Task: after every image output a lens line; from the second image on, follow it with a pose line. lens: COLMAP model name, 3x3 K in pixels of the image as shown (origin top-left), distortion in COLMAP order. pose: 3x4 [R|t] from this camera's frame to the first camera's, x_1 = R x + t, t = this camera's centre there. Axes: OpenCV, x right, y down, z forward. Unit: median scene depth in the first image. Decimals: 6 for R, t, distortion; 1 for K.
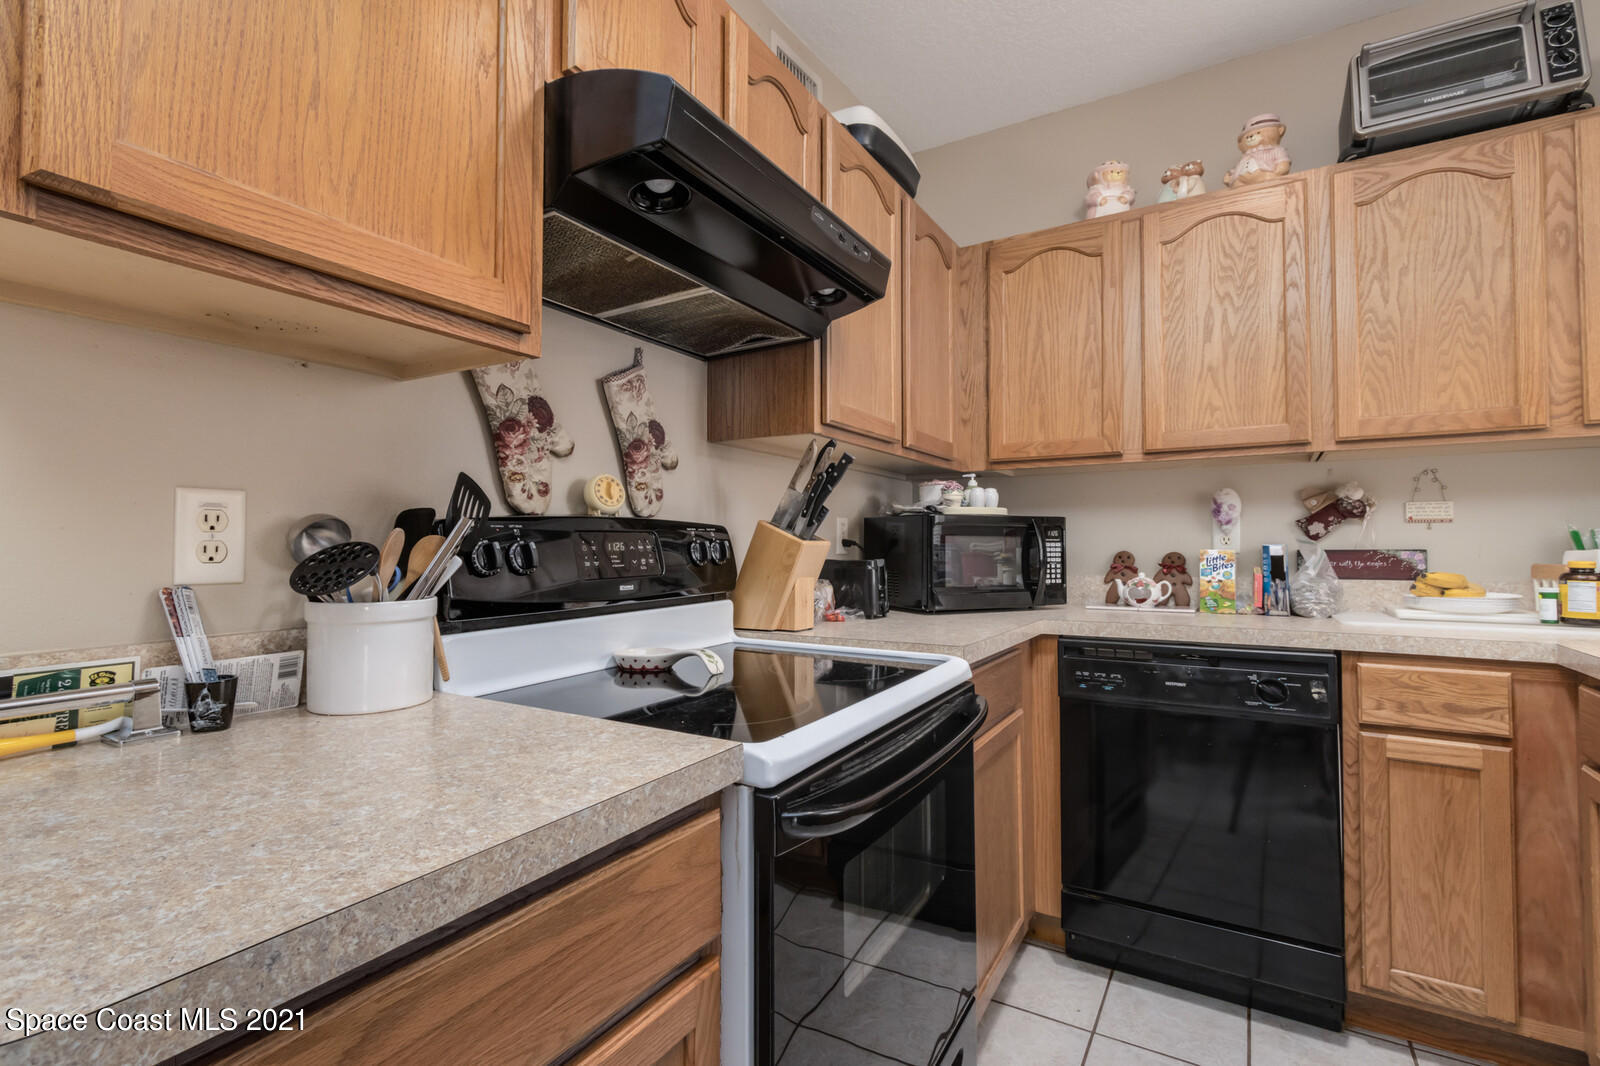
lens RADIAL K [[747.6, 0, 792.8], [0, 747.6, 523.0], [0, 0, 1]] dist [0.002953, -0.000808]
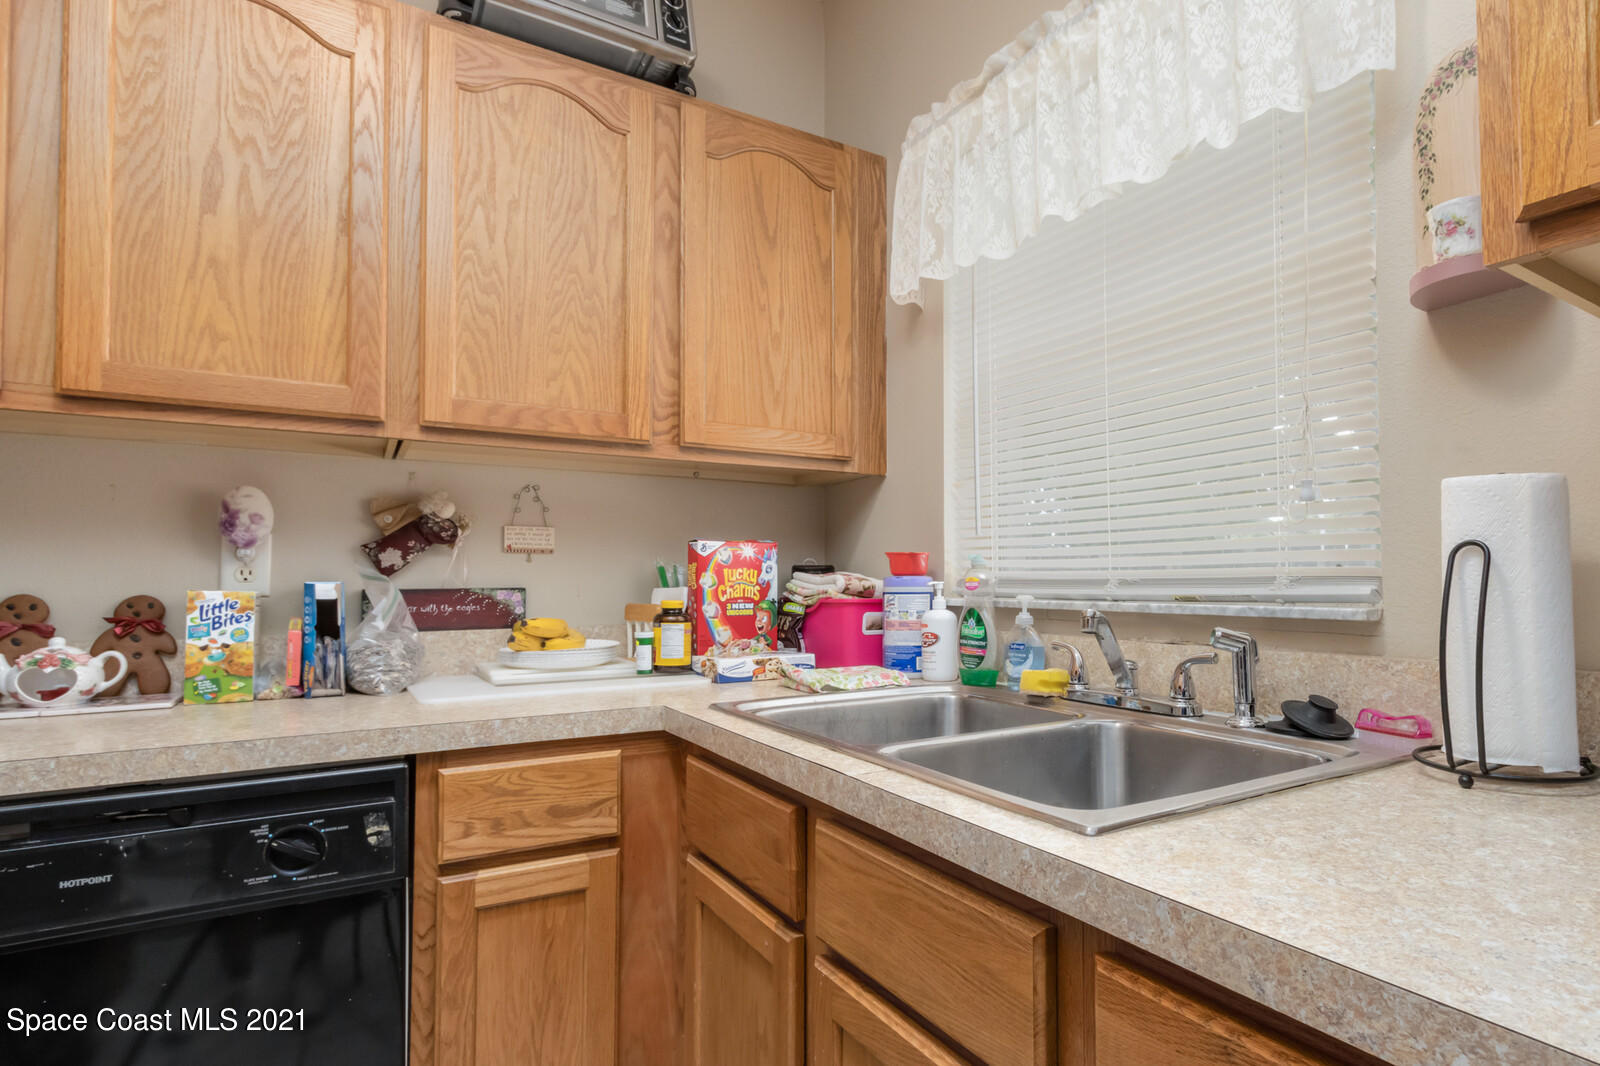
lens RADIAL K [[855.9, 0, 899.5], [0, 855.9, 565.0], [0, 0, 1]] dist [0.003405, -0.002407]
pose [[0.424012, 0.016649, 0.905504, 0.226971], [-0.027015, 0.999619, -0.005729, 0.006741], [-0.905254, -0.022033, 0.424300, 0.299696]]
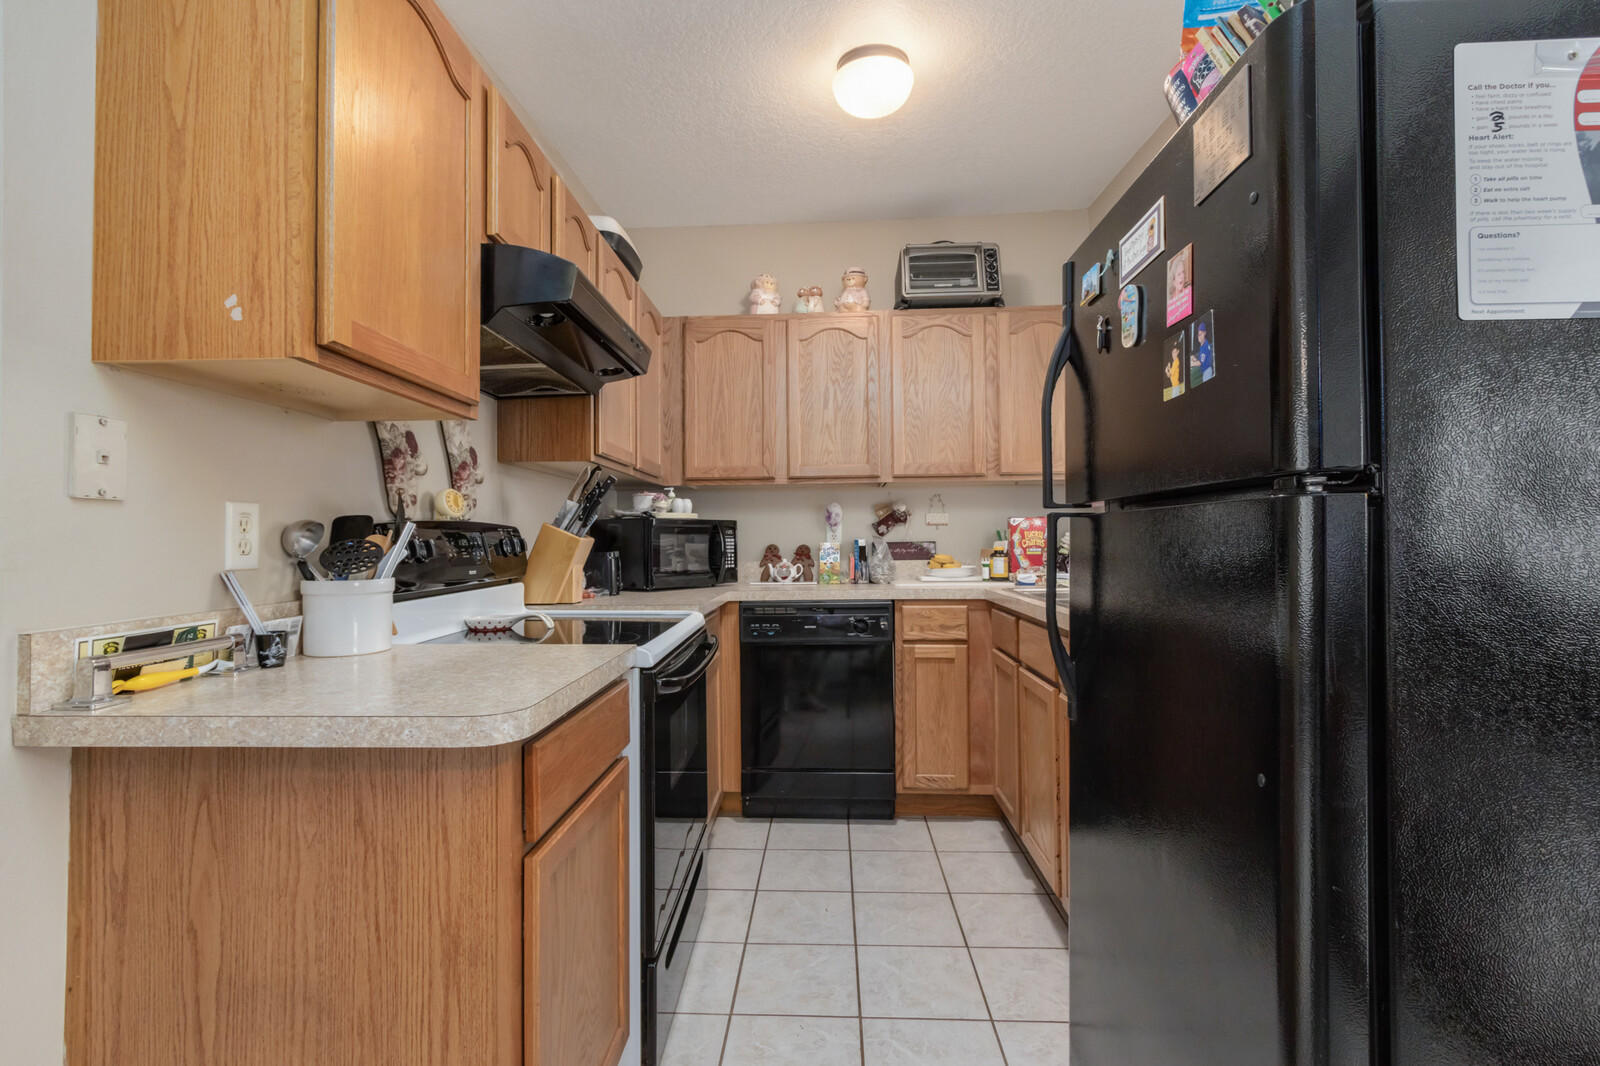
lens RADIAL K [[740.4, 0, 798.6], [0, 740.4, 512.7], [0, 0, 1]] dist [0.003614, -0.002218]
pose [[0.876036, 0.011680, 0.482105, -0.258976], [-0.006360, 0.999900, -0.012666, -0.007222], [-0.482205, 0.008030, 0.876022, -0.352163]]
